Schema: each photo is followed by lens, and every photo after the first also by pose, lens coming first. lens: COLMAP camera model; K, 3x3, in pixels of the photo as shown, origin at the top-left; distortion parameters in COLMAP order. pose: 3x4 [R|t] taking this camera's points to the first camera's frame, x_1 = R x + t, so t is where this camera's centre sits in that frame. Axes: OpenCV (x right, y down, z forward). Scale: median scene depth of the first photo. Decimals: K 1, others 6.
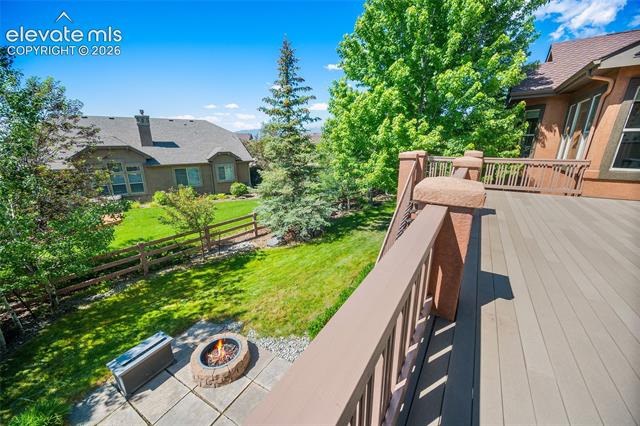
lens RADIAL K [[252.5, 0, 318.0], [0, 252.5, 217.3], [0, 0, 1]] dist [0.001167, -0.000087]
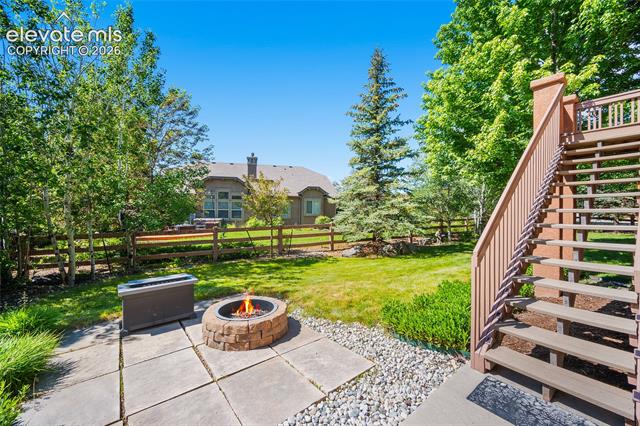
lens RADIAL K [[252.5, 0, 319.9], [0, 252.5, 215.8], [0, 0, 1]] dist [0.001167, -0.000087]
pose [[0.940241, 0.019160, -0.339970, 0.013125], [-0.115163, 0.957474, -0.264541, 0.228937], [0.320444, 0.287884, 0.902463, 0.190462]]
